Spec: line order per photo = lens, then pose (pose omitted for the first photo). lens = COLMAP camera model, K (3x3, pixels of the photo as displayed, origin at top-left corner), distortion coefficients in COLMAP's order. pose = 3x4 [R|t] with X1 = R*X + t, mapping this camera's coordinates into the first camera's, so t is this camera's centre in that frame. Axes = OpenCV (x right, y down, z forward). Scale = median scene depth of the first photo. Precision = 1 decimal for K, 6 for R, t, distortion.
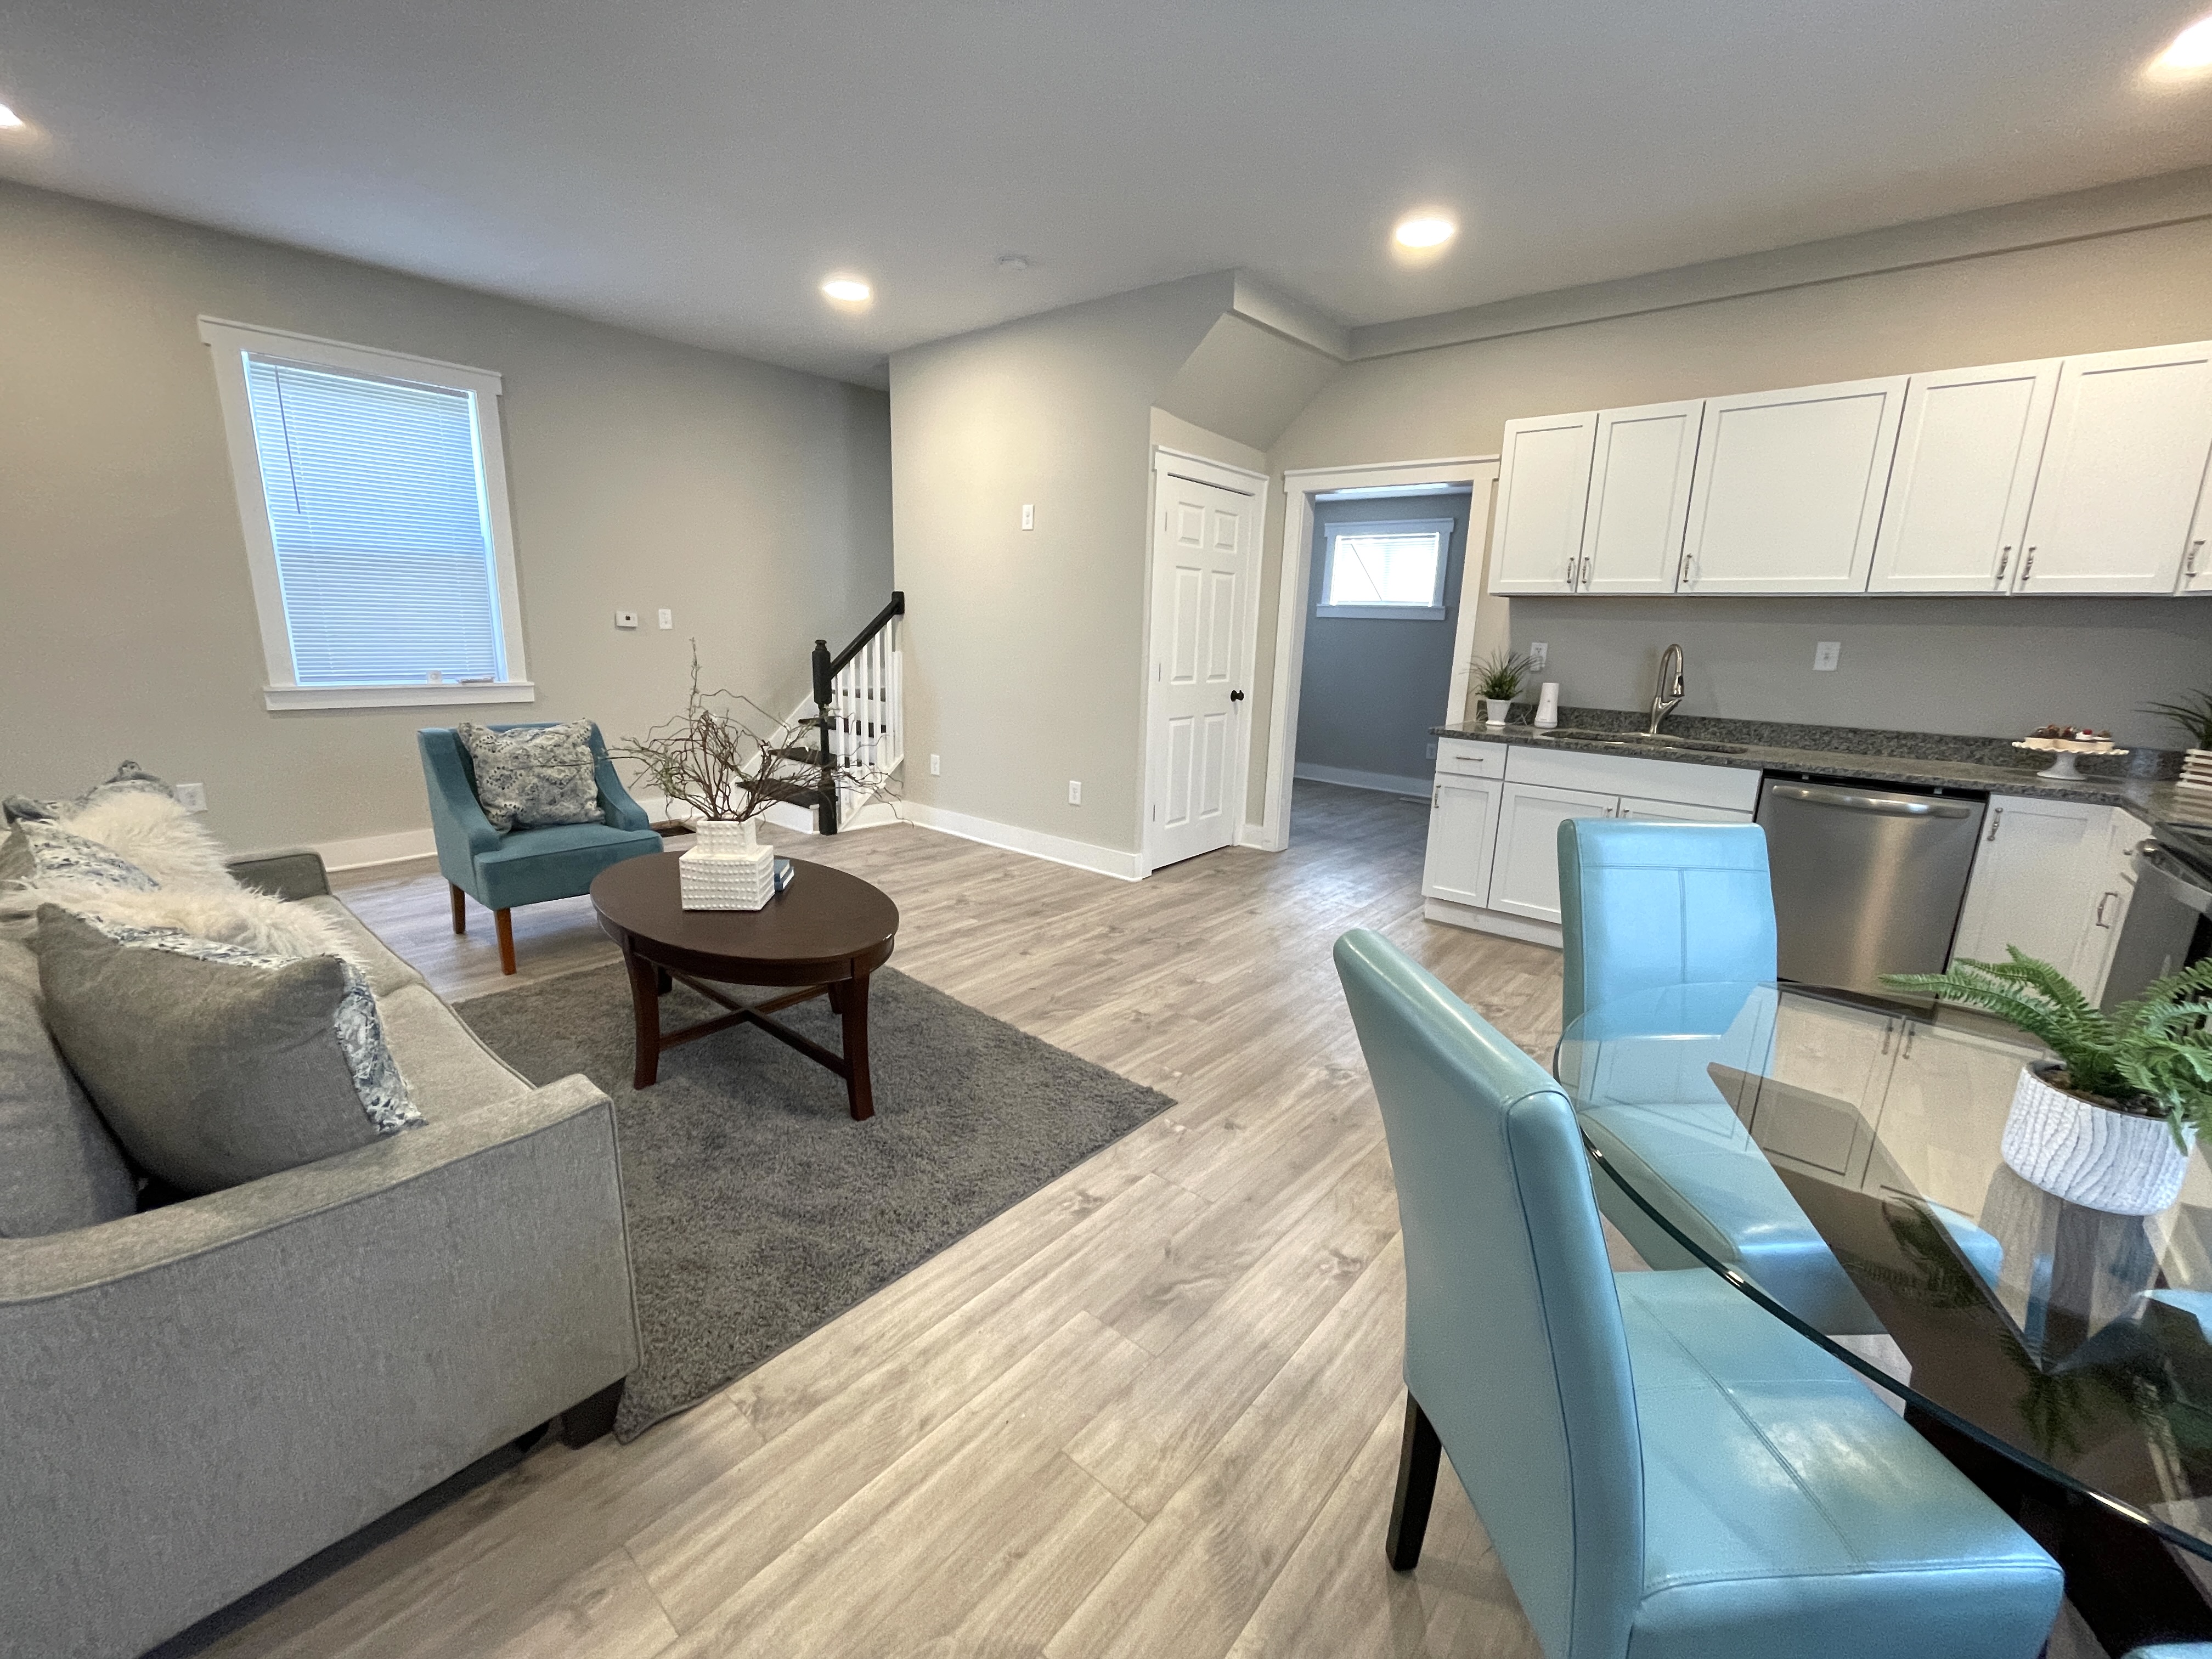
lens RADIAL K [[899.4, 0, 1117.5], [0, 899.4, 829.1], [0, 0, 1]] dist [-0.002042, 0.001196]
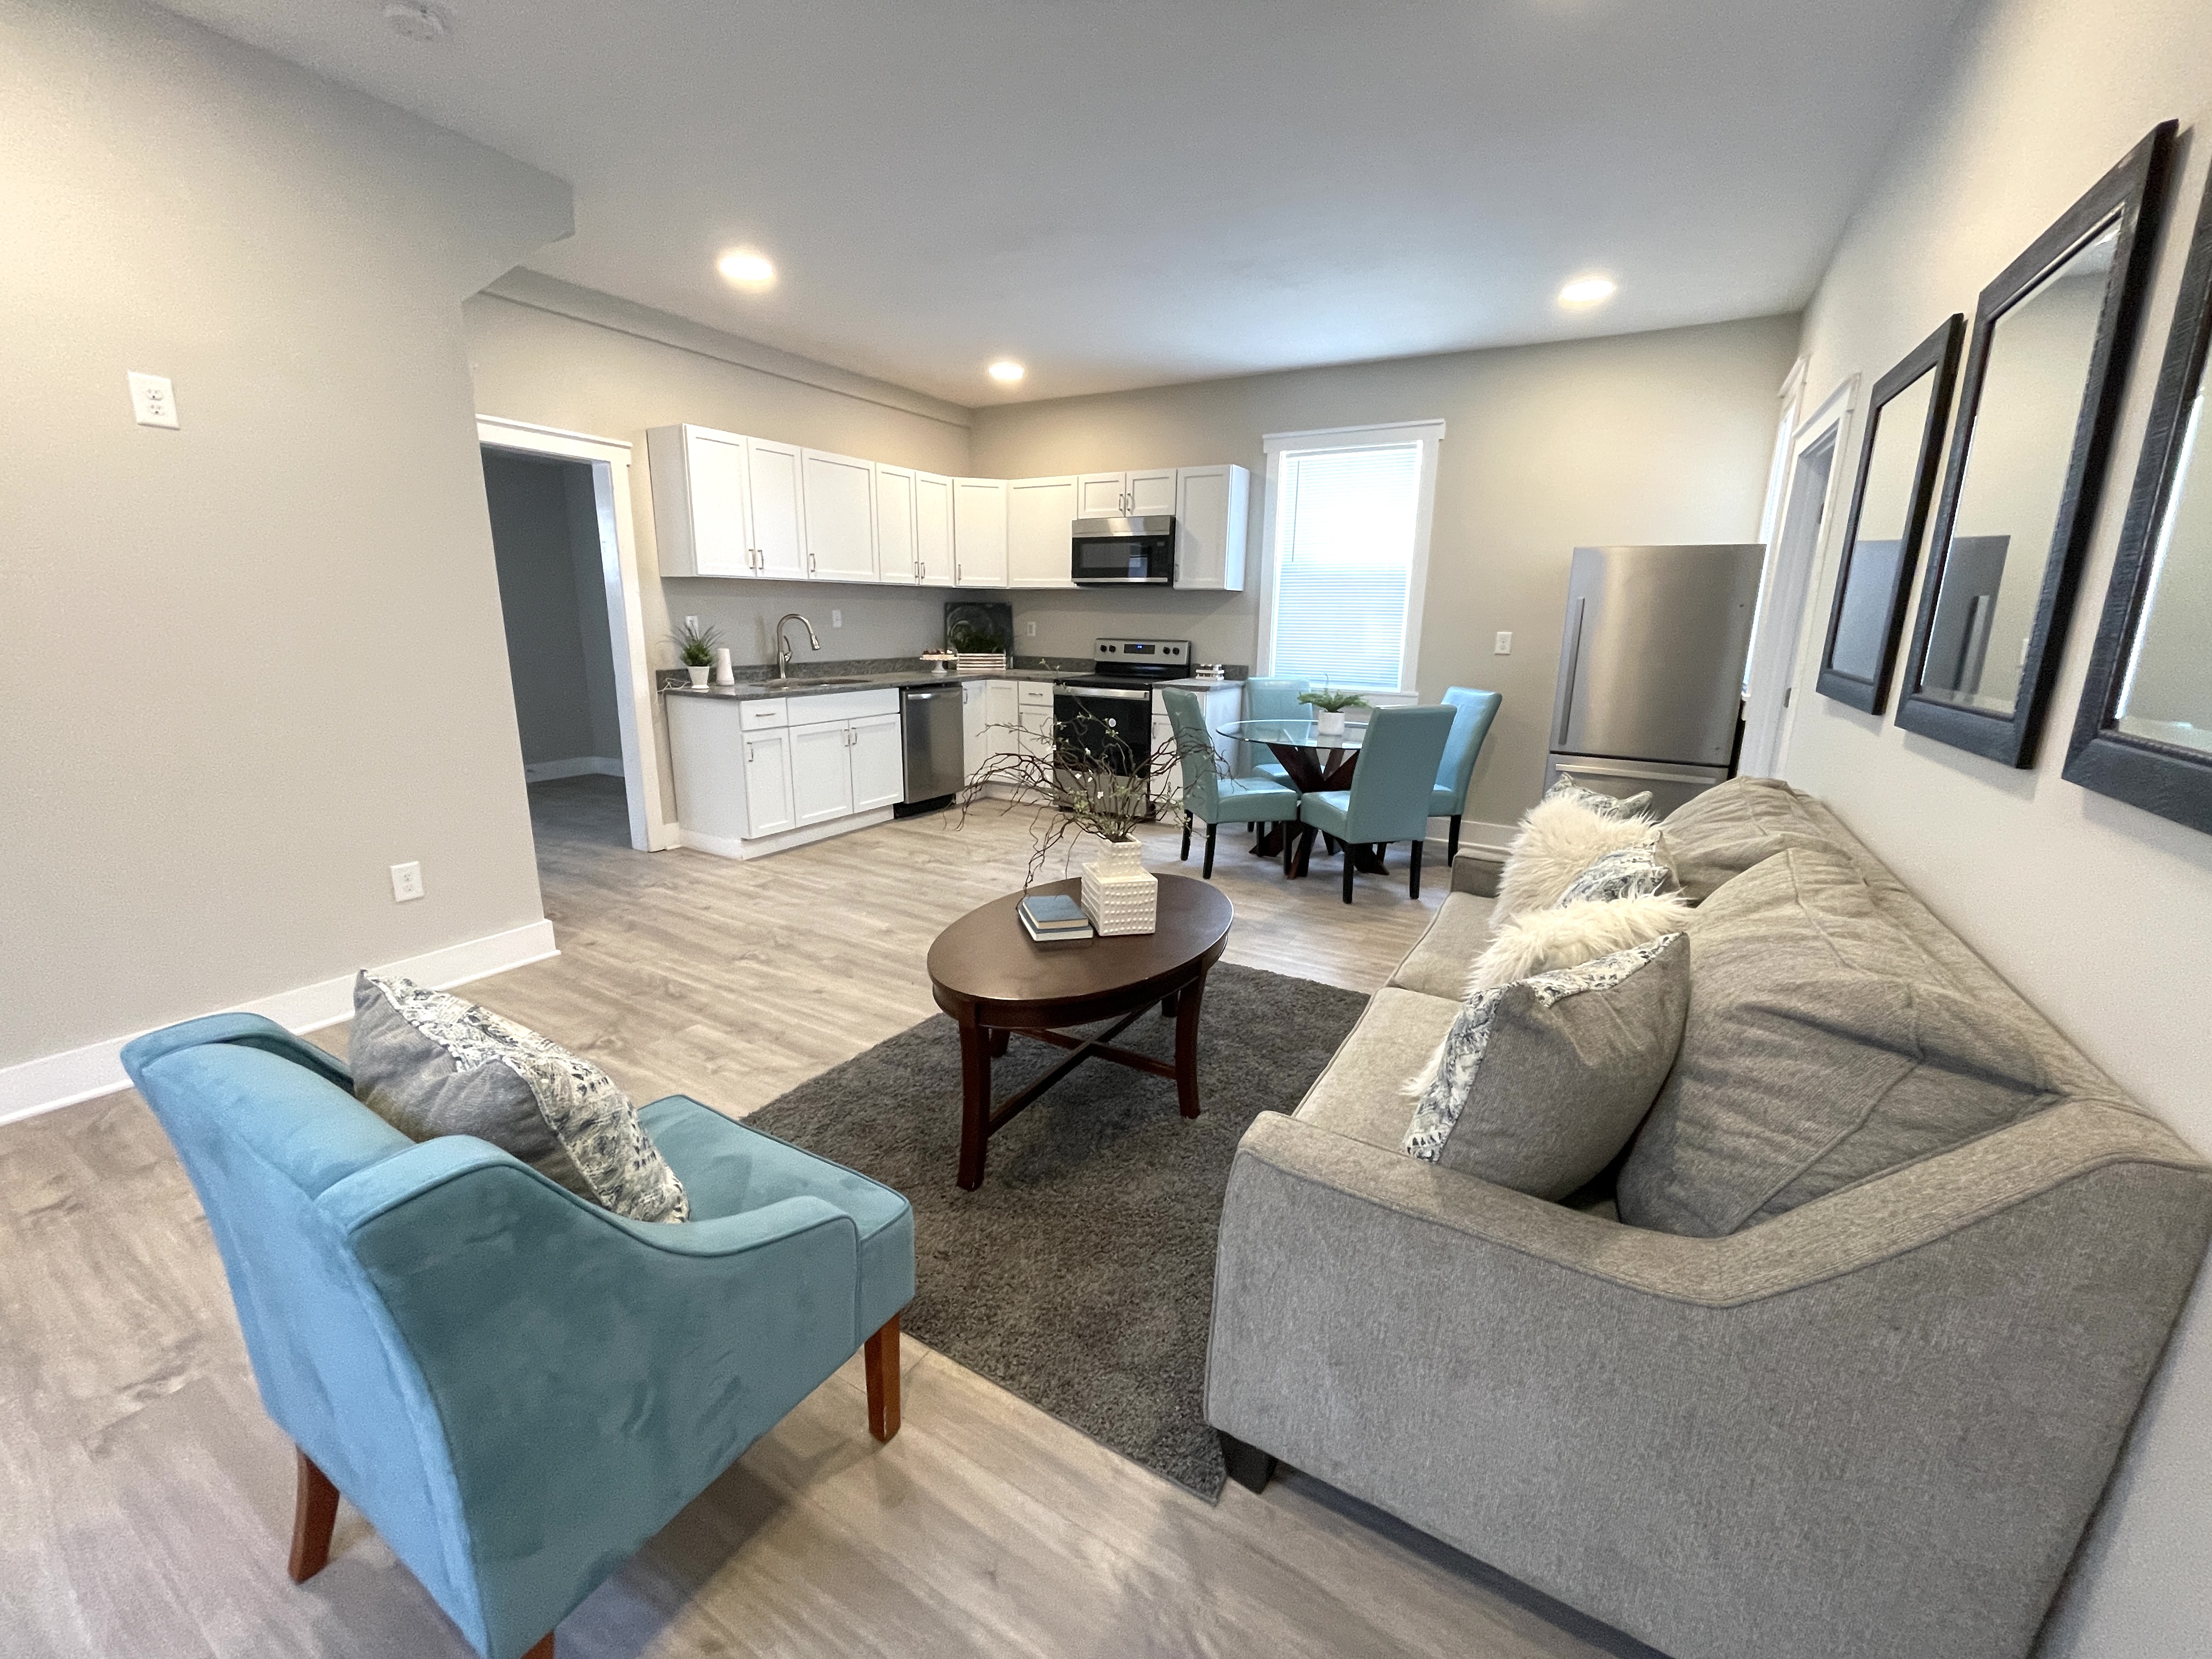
lens RADIAL K [[899.4, 0, 1098.5], [0, 899.4, 822.5], [0, 0, 1]] dist [-0.002042, 0.001196]
pose [[-0.167244, -0.256574, 0.951945, -0.953880], [0.196638, 0.937464, 0.287218, -0.219359], [-0.966107, 0.235224, -0.106333, 0.792597]]
